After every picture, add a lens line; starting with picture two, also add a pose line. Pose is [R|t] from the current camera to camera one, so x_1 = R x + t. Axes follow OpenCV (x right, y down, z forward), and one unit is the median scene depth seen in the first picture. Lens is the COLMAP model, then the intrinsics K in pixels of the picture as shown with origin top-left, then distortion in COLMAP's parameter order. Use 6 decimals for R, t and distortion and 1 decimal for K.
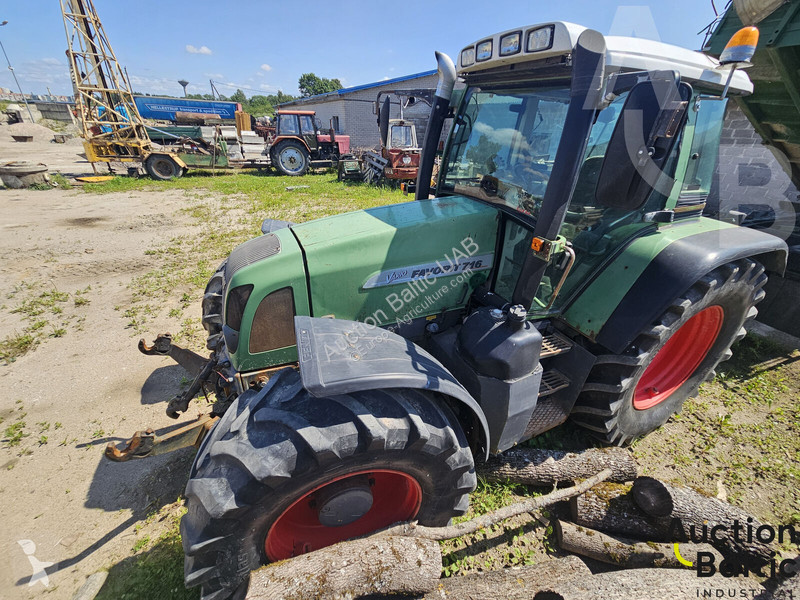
lens RADIAL K [[346.1, 0, 400.0], [0, 346.1, 293.5], [0, 0, 1]] dist [0.000783, 0.000031]
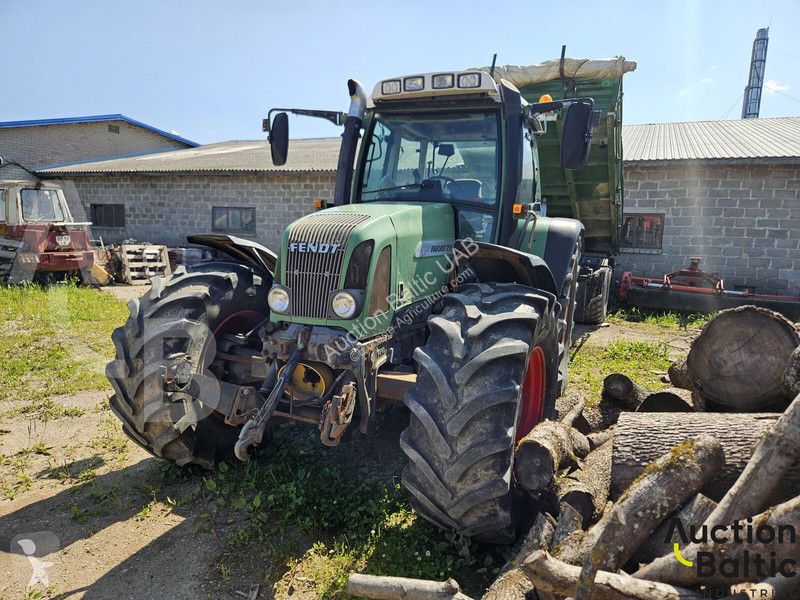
lens RADIAL K [[570.1, 0, 398.1], [0, 570.1, 296.3], [0, 0, 1]] dist [0.064944, -0.056730]
pose [[0.735119, -0.096572, 0.671025, -1.314725], [0.301036, 0.933366, -0.195462, 0.421434], [-0.607435, 0.345691, 0.715207, -0.194544]]
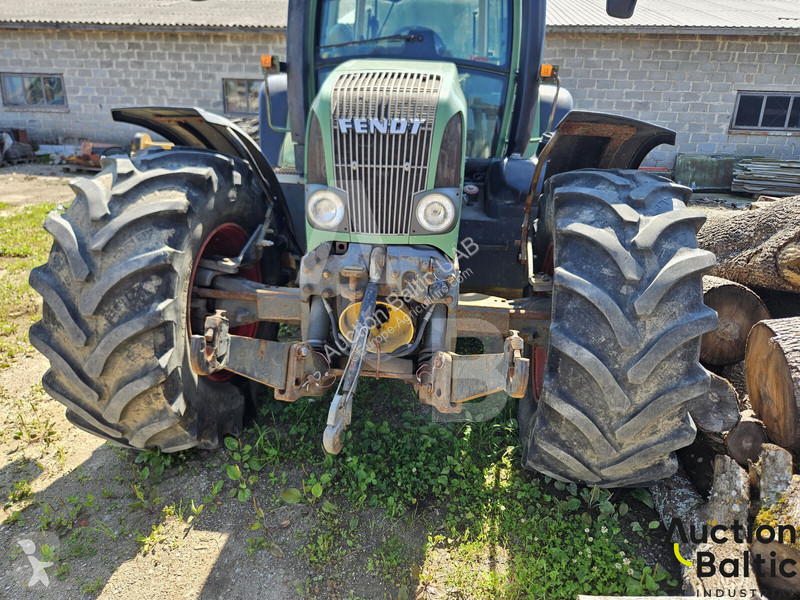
lens RADIAL K [[567.2, 0, 400.0], [0, 567.2, 300.0], [0, 0, 1]] dist [0.060812, -0.058293]
pose [[0.492586, -0.301072, 0.816526, -1.329969], [0.383109, 0.917465, 0.107173, 0.128373], [-0.781400, 0.260026, 0.567274, 0.457659]]
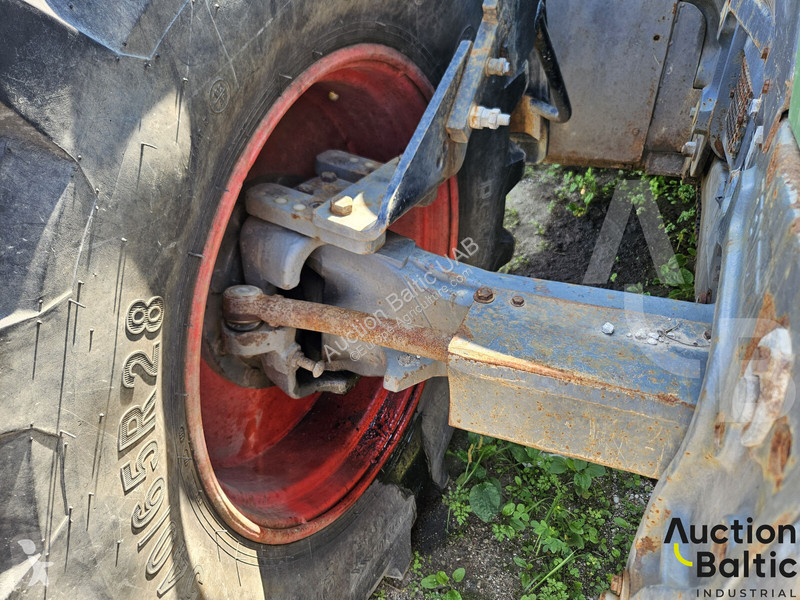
lens RADIAL K [[552.5, 0, 409.6], [0, 552.5, 310.9], [0, 0, 1]] dist [0.057531, -0.048072]
pose [[0.711266, -0.528936, 0.462955, -0.649234], [0.410117, 0.847163, 0.337814, -0.002371], [-0.570880, -0.050410, 0.819484, 1.123199]]
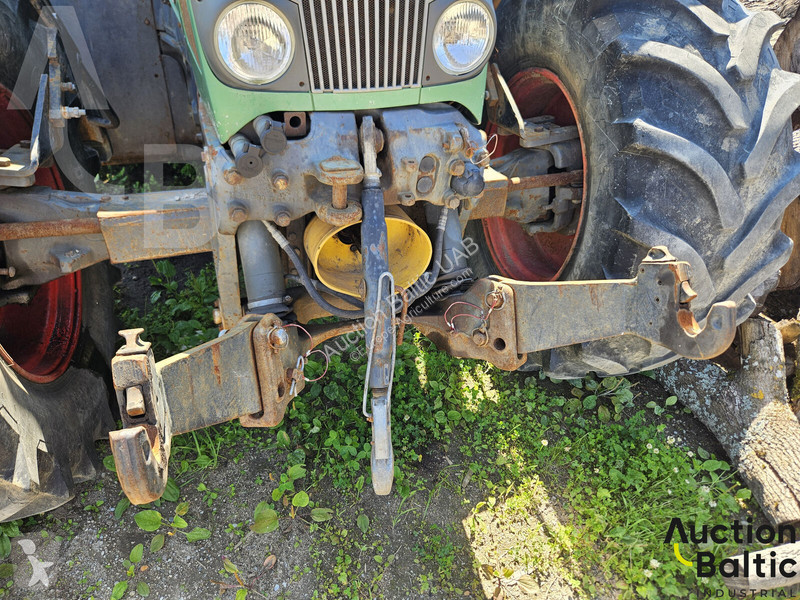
lens RADIAL K [[552.5, 0, 409.6], [0, 552.5, 310.9], [0, 0, 1]] dist [0.057531, -0.048072]
pose [[0.072632, -0.623215, 0.778671, -1.023761], [0.396360, 0.734469, 0.550866, -0.002253], [-0.915217, 0.268624, 0.300364, 0.885943]]
